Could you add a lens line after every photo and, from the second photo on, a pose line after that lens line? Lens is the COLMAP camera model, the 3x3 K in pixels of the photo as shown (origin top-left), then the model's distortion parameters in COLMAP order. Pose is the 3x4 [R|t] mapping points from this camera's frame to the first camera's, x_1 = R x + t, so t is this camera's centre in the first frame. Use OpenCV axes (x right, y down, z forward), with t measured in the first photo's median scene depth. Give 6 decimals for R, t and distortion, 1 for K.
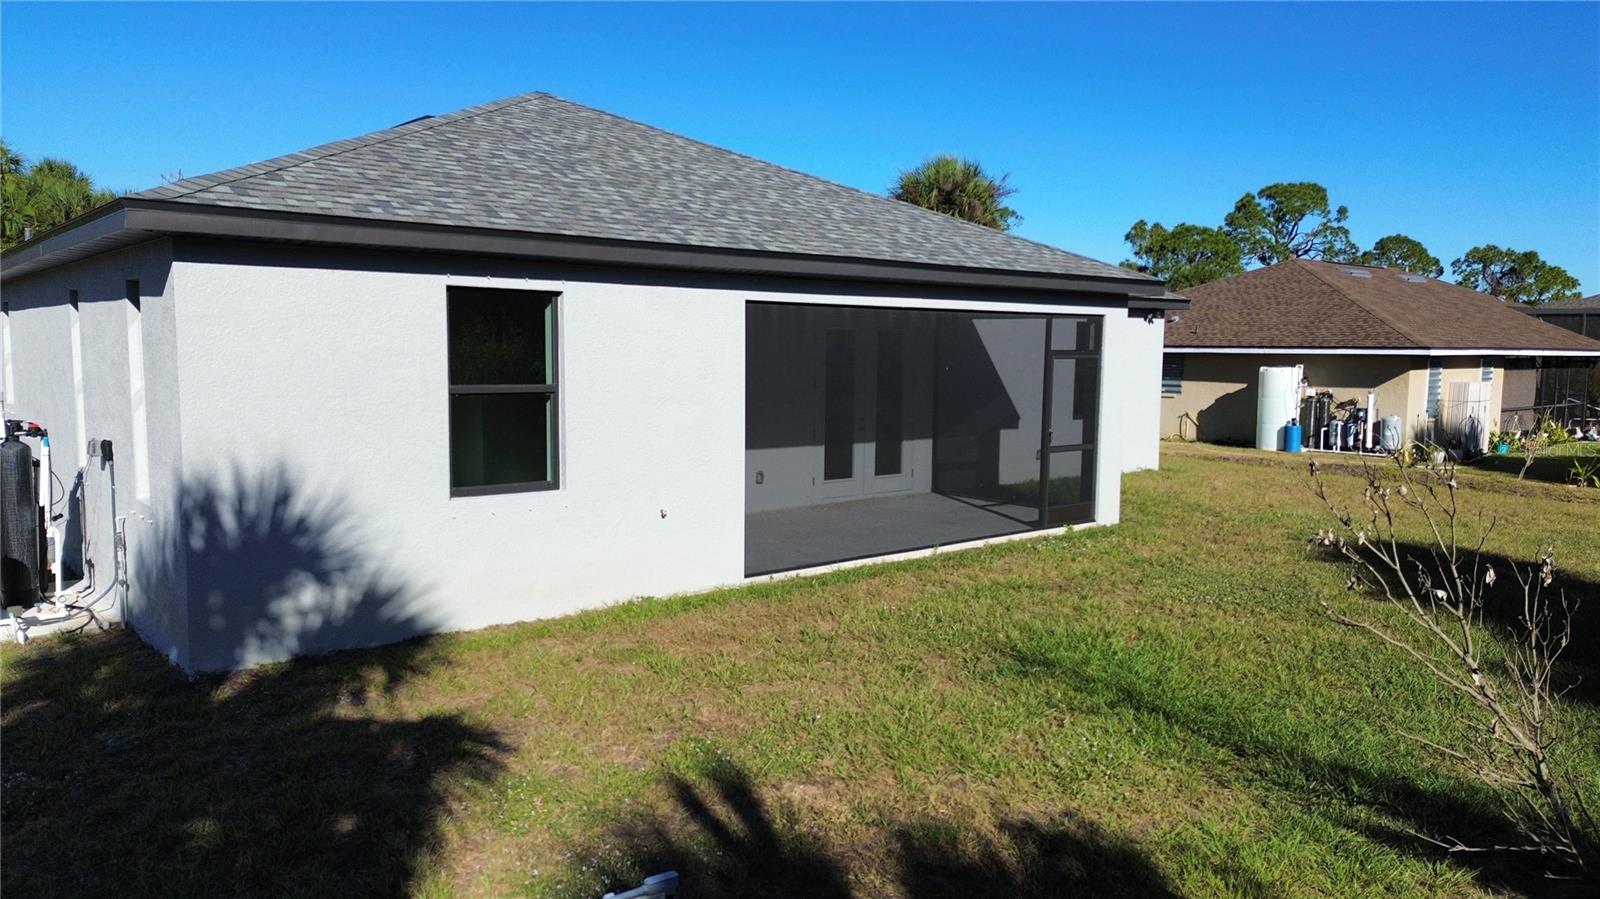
lens RADIAL K [[1129.6, 0, 802.8], [0, 1129.6, 446.5], [0, 0, 1]] dist [0.071735, -0.065863]
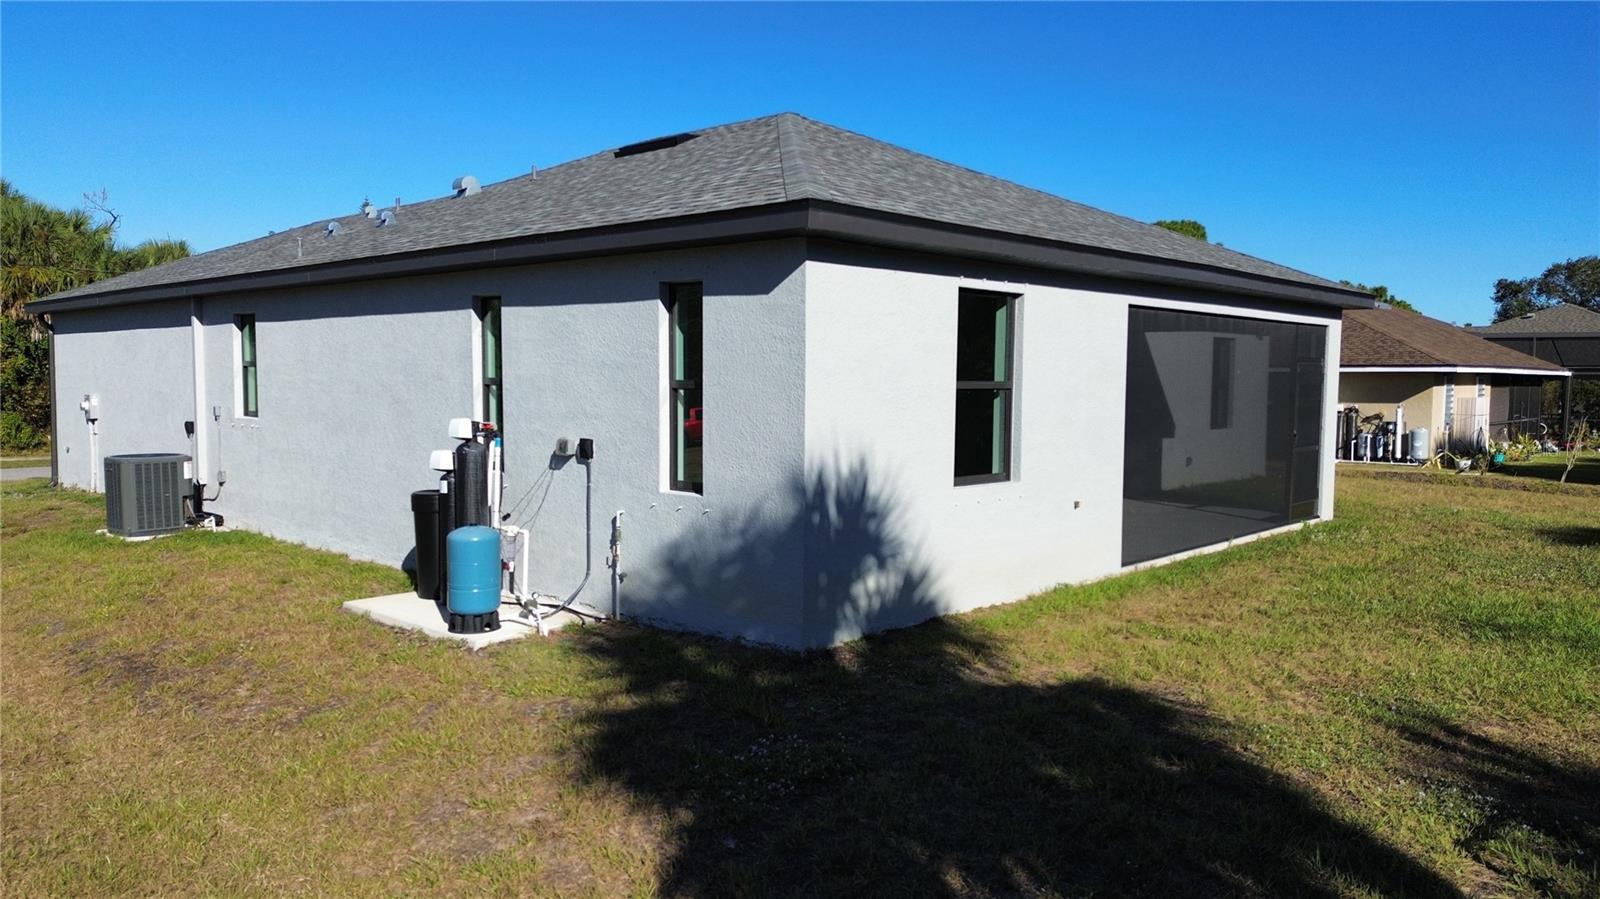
lens RADIAL K [[1146.7, 0, 800.0], [0, 1146.7, 449.5], [0, 0, 1]] dist [0.065326, 0.000870]
pose [[0.989527, -0.012329, 0.143821, -0.269957], [0.016352, 0.999507, -0.026818, 0.016232], [-0.143420, 0.028889, 0.989240, -0.013946]]
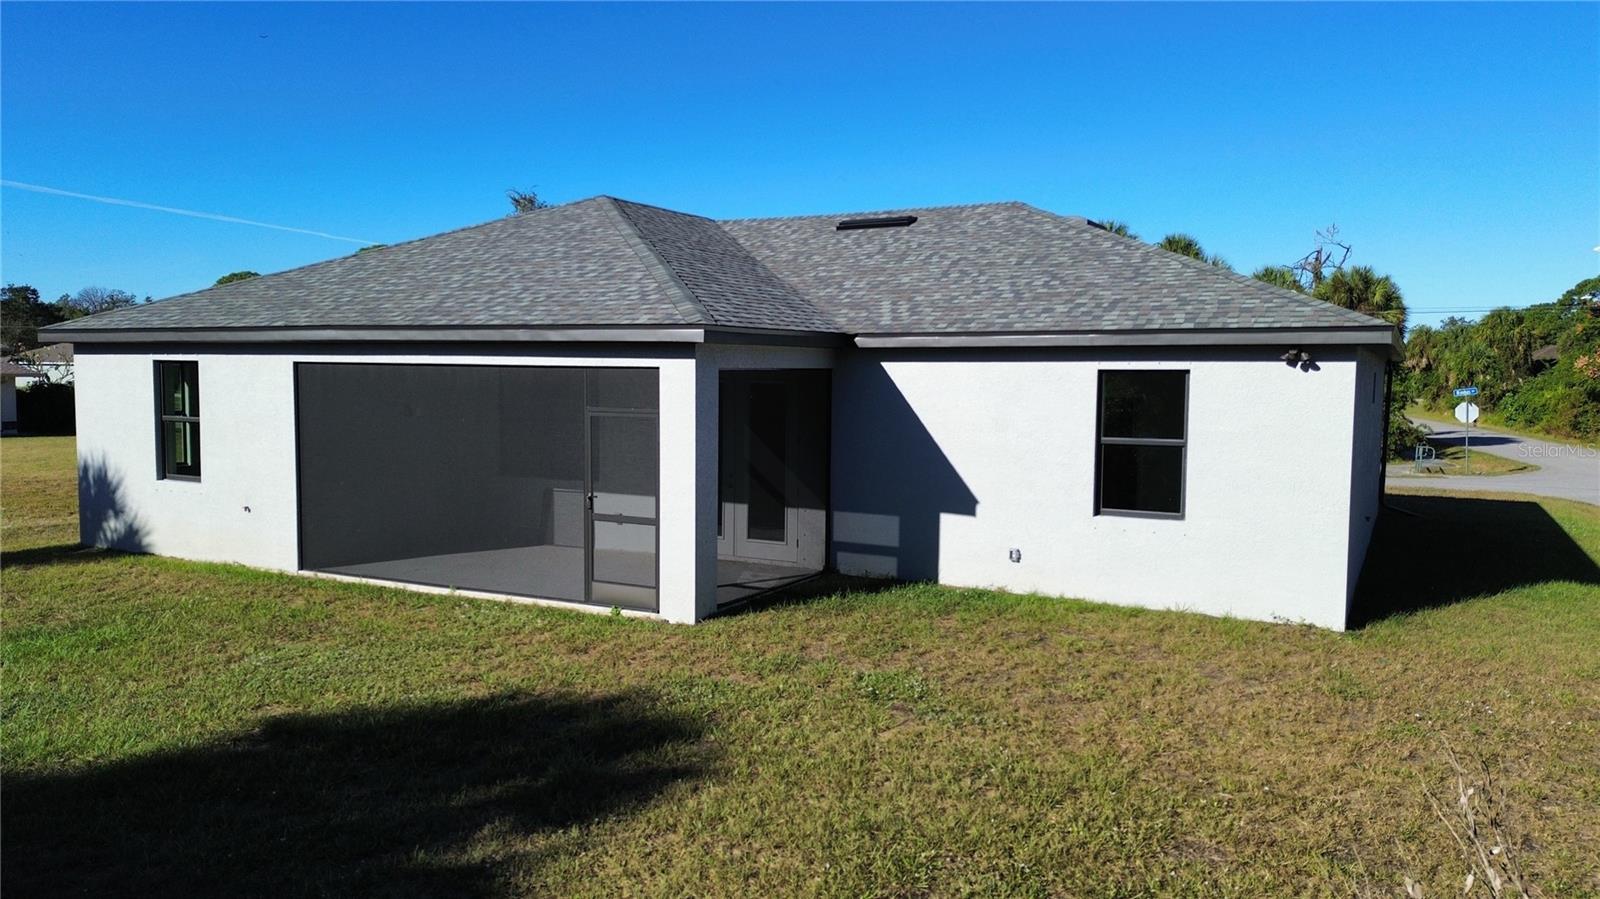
lens RADIAL K [[1146.7, 0, 800.0], [0, 1146.7, 449.5], [0, 0, 1]] dist [0.065326, 0.000870]
pose [[0.387522, 0.054379, -0.920255, 0.756026], [-0.091022, 0.995638, 0.020504, -0.056869], [0.917356, 0.075818, 0.390781, 0.532459]]
